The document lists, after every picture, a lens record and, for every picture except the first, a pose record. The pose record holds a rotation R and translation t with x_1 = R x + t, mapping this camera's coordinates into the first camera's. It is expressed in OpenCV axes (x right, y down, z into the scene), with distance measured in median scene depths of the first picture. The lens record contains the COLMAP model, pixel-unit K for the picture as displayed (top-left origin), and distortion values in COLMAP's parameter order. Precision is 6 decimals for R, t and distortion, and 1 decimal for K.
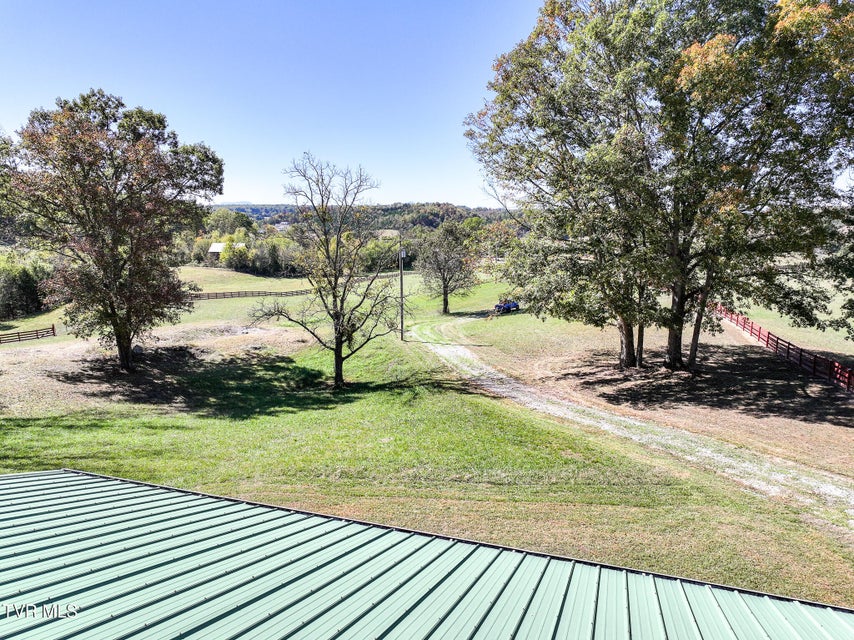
lens RADIAL K [[597.8, 0, 428.8], [0, 597.8, 321.3], [0, 0, 1]] dist [-0.002066, 0.015211]
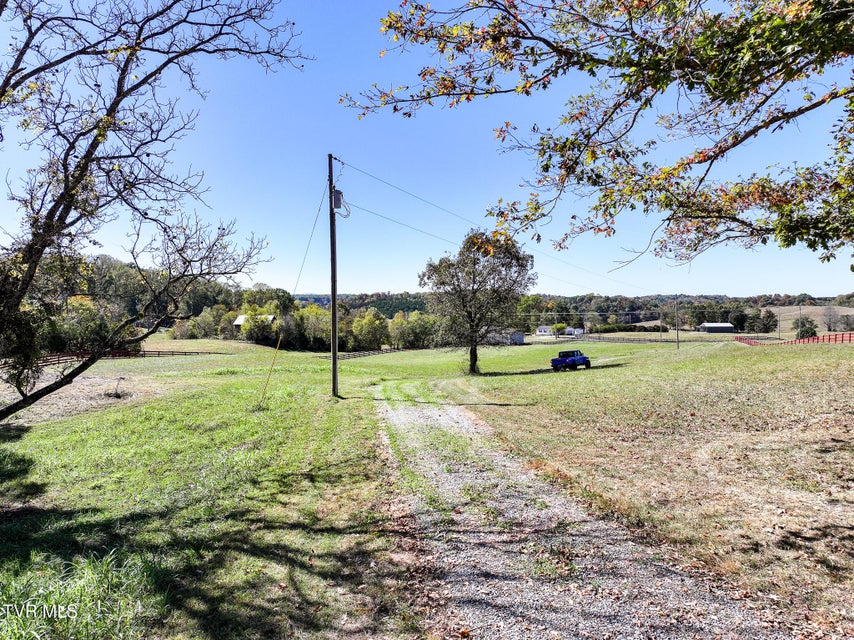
lens RADIAL K [[597.8, 0, 426.4], [0, 597.8, 316.2], [0, 0, 1]] dist [-0.002066, 0.015211]
pose [[0.994694, -0.005956, -0.102710, 0.104923], [-0.010188, 0.987714, -0.155942, 0.062997], [0.102377, 0.156161, 0.982412, 0.845731]]
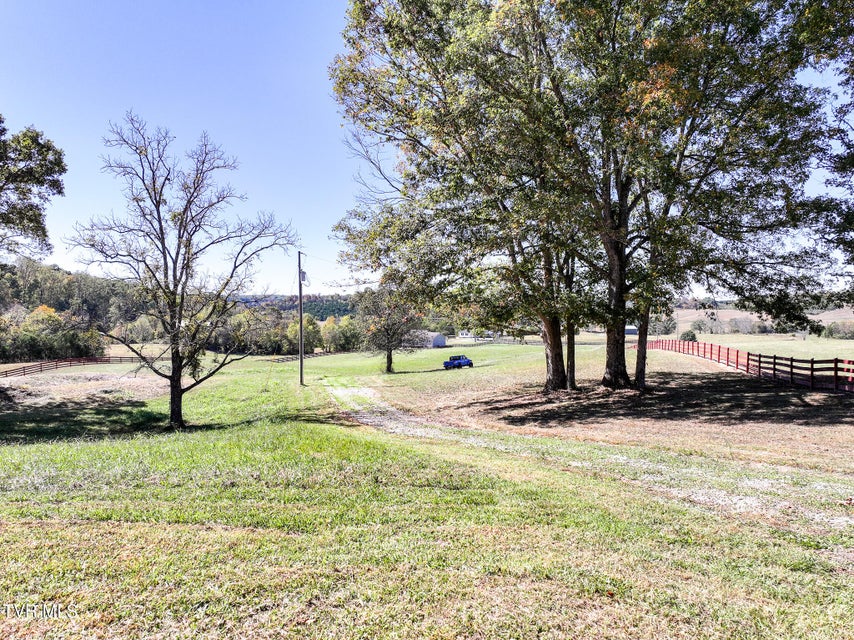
lens RADIAL K [[597.8, 0, 428.7], [0, 597.8, 320.9], [0, 0, 1]] dist [-0.002066, 0.015211]
pose [[0.999859, -0.004637, 0.016147, 0.172319], [0.007001, 0.988718, -0.149624, 0.103265], [-0.015271, 0.149716, 0.988611, 0.284044]]
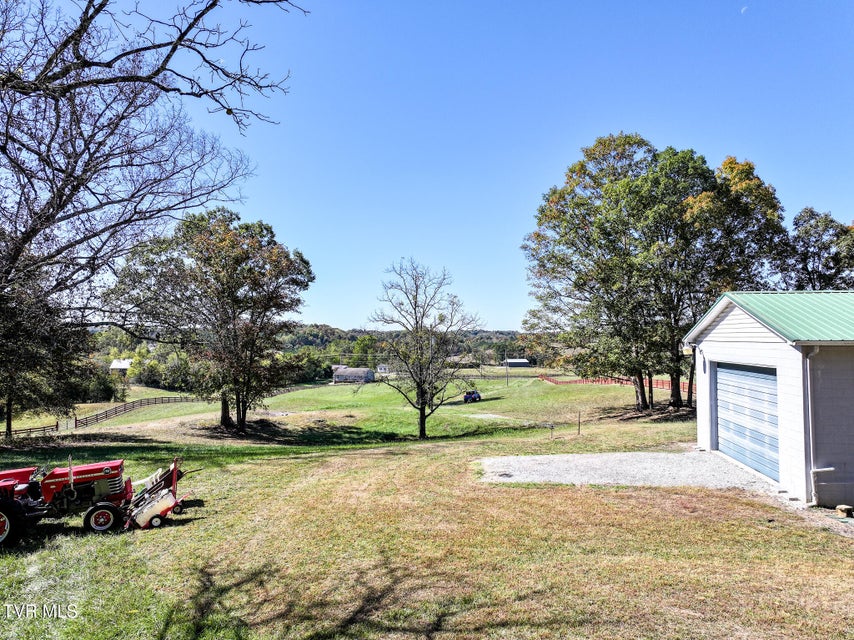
lens RADIAL K [[597.8, 0, 431.5], [0, 597.8, 318.0], [0, 0, 1]] dist [-0.002066, 0.015211]
pose [[0.975700, 0.000922, 0.219110, -0.465517], [0.044425, 0.978389, -0.201945, 0.130212], [-0.214561, 0.206772, 0.954573, -0.275662]]
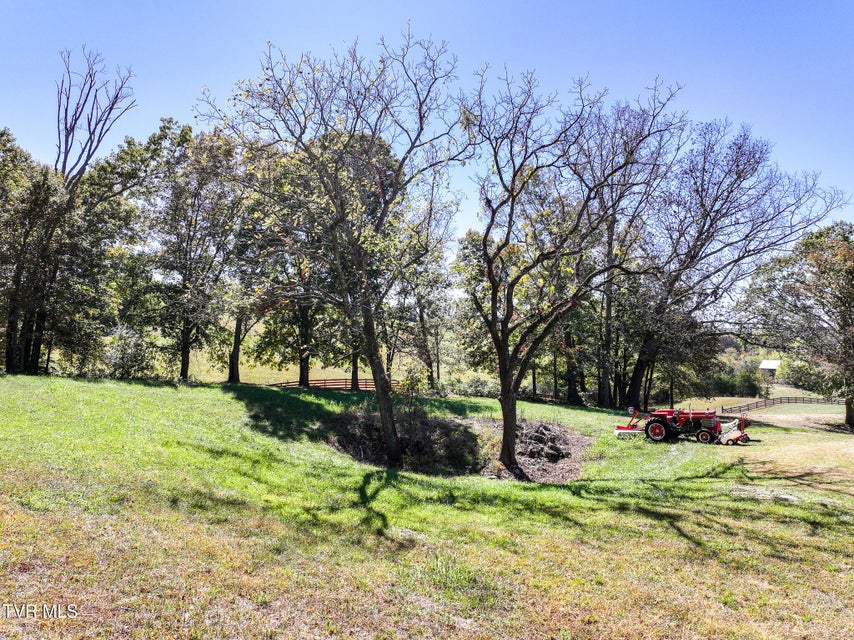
lens RADIAL K [[597.8, 0, 429.9], [0, 597.8, 319.7], [0, 0, 1]] dist [-0.002066, 0.015211]
pose [[0.708788, -0.024357, -0.705001, -0.304849], [-0.122057, 0.980095, -0.156574, 0.180488], [0.694782, 0.197028, 0.691707, -0.617987]]
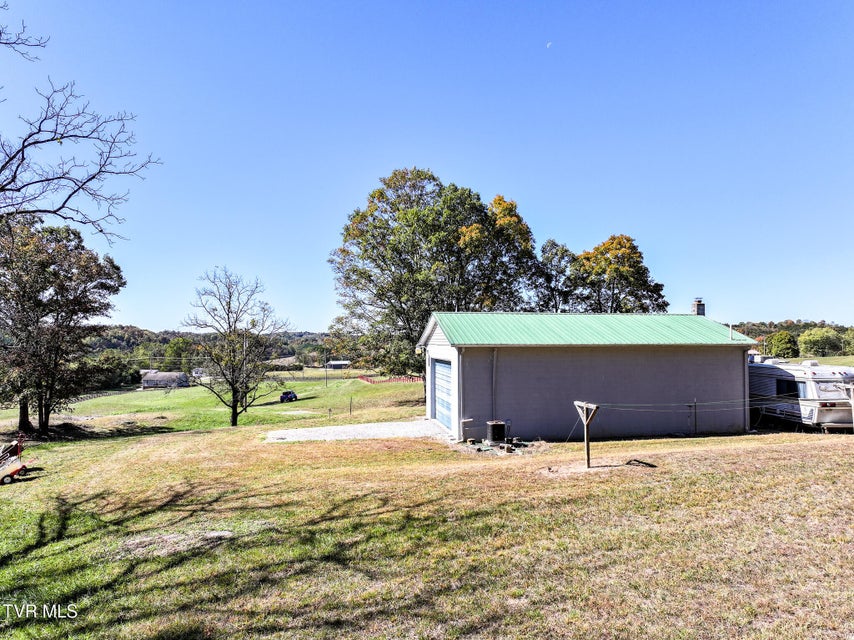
lens RADIAL K [[597.8, 0, 431.1], [0, 597.8, 316.9], [0, 0, 1]] dist [-0.002066, 0.015211]
pose [[0.873434, 0.011456, 0.486809, -0.485583], [0.091730, 0.977954, -0.187597, 0.162960], [-0.478225, 0.208508, 0.853127, -0.476336]]
